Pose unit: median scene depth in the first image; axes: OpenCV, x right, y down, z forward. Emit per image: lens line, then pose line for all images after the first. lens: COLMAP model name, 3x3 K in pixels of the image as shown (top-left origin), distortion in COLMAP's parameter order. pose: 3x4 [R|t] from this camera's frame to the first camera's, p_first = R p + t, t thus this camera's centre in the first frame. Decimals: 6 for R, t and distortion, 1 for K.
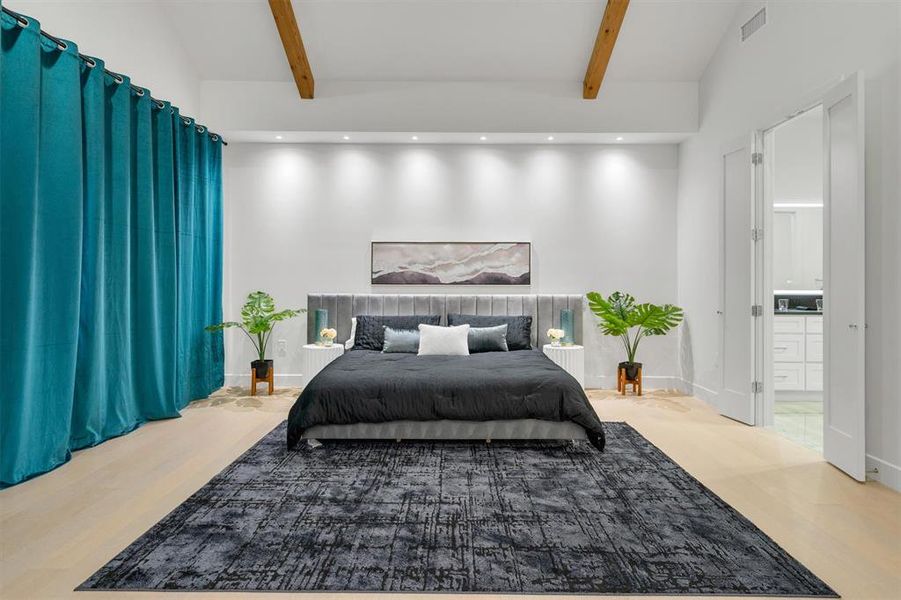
lens RADIAL K [[493.0, 0, 452.2], [0, 493.0, 291.3], [0, 0, 1]] dist [0.002949, 0.000133]
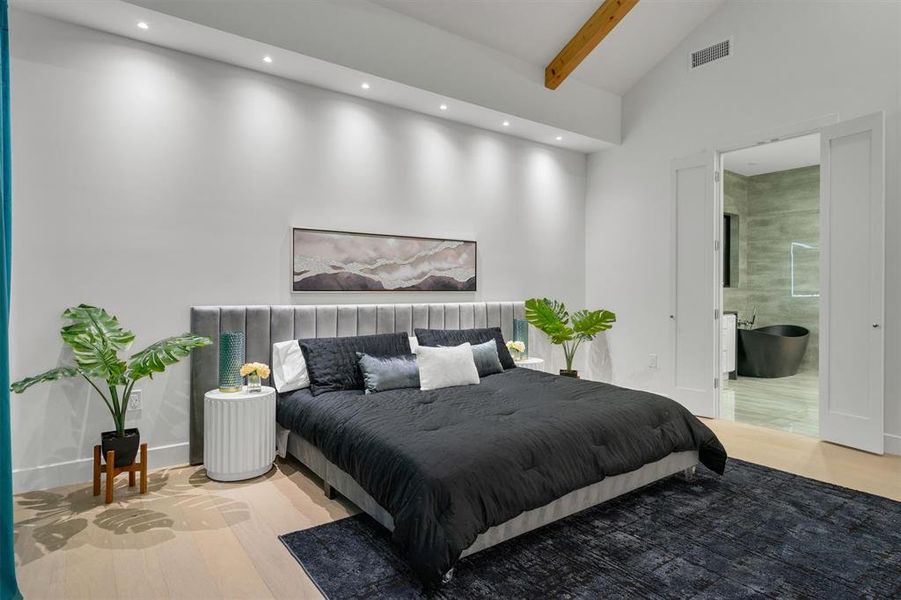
lens RADIAL K [[496.8, 0, 450.5], [0, 496.8, 300.0], [0, 0, 1]] dist [0.002003, 0.000680]
pose [[0.811600, -0.012506, 0.584079, -0.383722], [0.007704, 0.999913, 0.010706, -0.007492], [-0.584162, -0.004189, 0.811626, 0.329829]]
